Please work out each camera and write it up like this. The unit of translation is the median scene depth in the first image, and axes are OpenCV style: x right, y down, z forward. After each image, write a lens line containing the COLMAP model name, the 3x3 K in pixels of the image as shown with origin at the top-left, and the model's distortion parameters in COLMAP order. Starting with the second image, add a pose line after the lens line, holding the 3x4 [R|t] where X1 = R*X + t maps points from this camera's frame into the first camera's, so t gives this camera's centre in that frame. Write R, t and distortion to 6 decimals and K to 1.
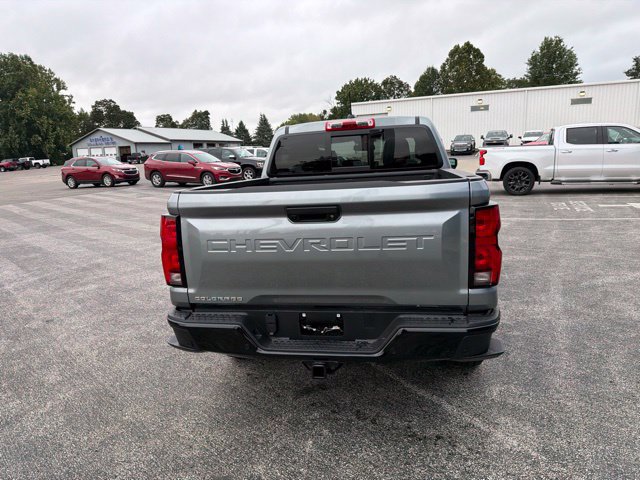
lens RADIAL K [[445.8, 0, 317.0], [0, 445.8, 243.5], [0, 0, 1]] dist [0.046203, -0.060959]
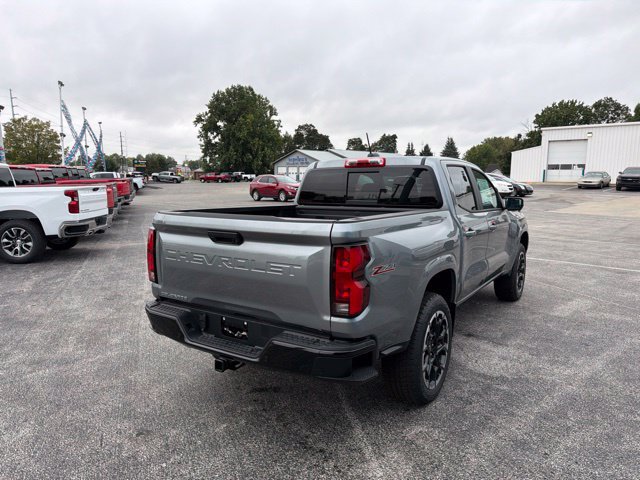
lens RADIAL K [[445.8, 0, 319.5], [0, 445.8, 241.5], [0, 0, 1]] dist [0.046203, -0.060959]
pose [[0.920144, 0.102797, -0.377847, 0.122974], [-0.122455, 0.992070, -0.028305, -0.008990], [0.371942, 0.072314, 0.925435, -0.011484]]
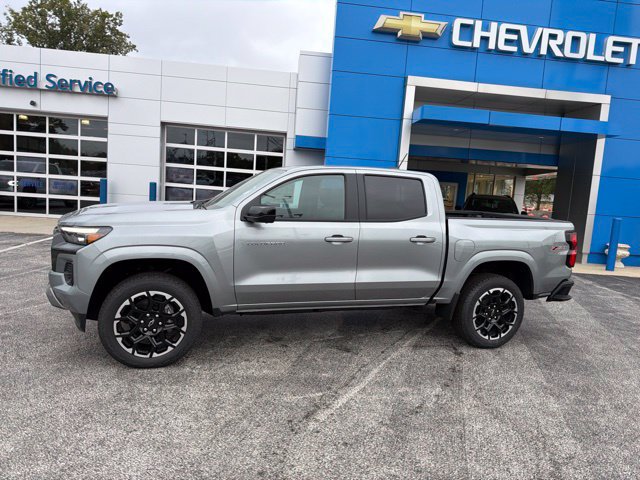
lens RADIAL K [[445.8, 0, 313.0], [0, 445.8, 242.2], [0, 0, 1]] dist [0.046203, -0.060959]
pose [[-0.468622, -0.087623, 0.879042, -0.311976], [0.127330, 0.977978, 0.165365, -0.101957], [-0.874174, 0.189422, -0.447145, 0.582070]]
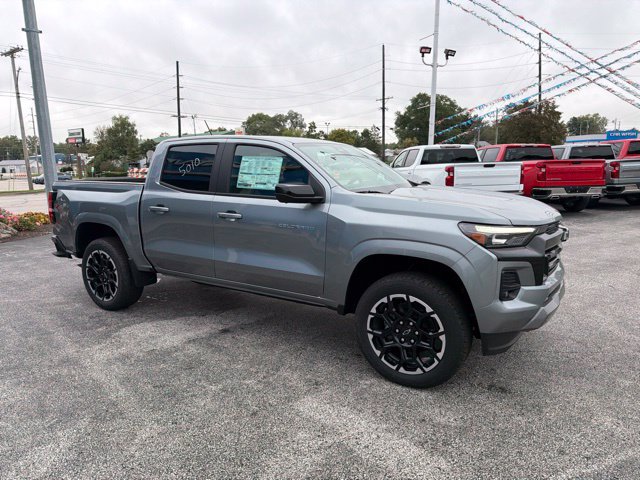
lens RADIAL K [[445.5, 0, 315.6], [0, 445.5, 238.4], [0, 0, 1]] dist [0.050419, -0.067190]
pose [[-0.357608, 0.209552, -0.910058, 0.374187], [-0.145429, 0.950114, 0.275922, -0.127533], [0.922479, 0.231021, -0.309293, 0.543406]]
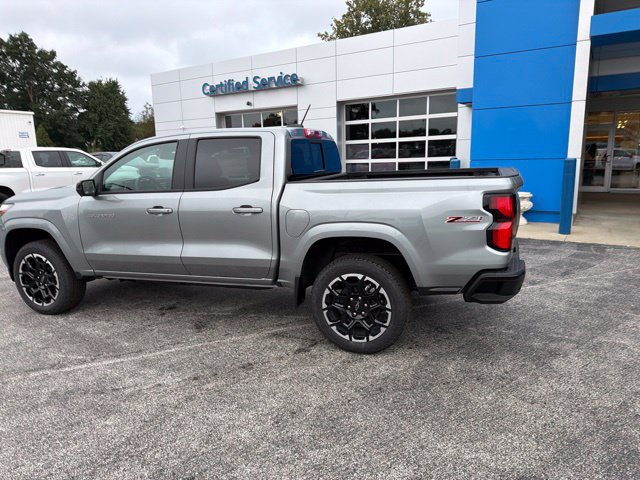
lens RADIAL K [[445.8, 0, 314.6], [0, 445.8, 243.2], [0, 0, 1]] dist [0.046203, -0.060959]
pose [[0.180745, -0.143999, 0.972931, -0.326466], [0.209781, 0.972104, 0.104904, -0.034547], [-0.960897, 0.185141, 0.205912, 0.248052]]
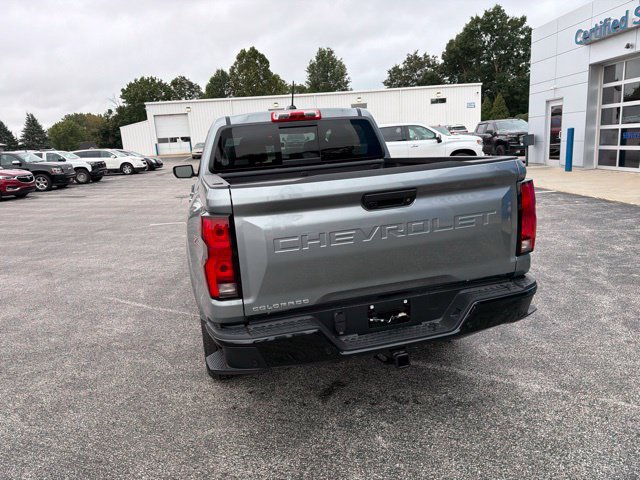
lens RADIAL K [[445.8, 0, 315.4], [0, 445.8, 242.6], [0, 0, 1]] dist [0.046203, -0.060959]
pose [[0.904825, -0.107003, 0.412120, -0.096915], [0.109503, 0.993830, 0.017621, -0.001352], [-0.411462, 0.029185, 0.910959, 0.032400]]
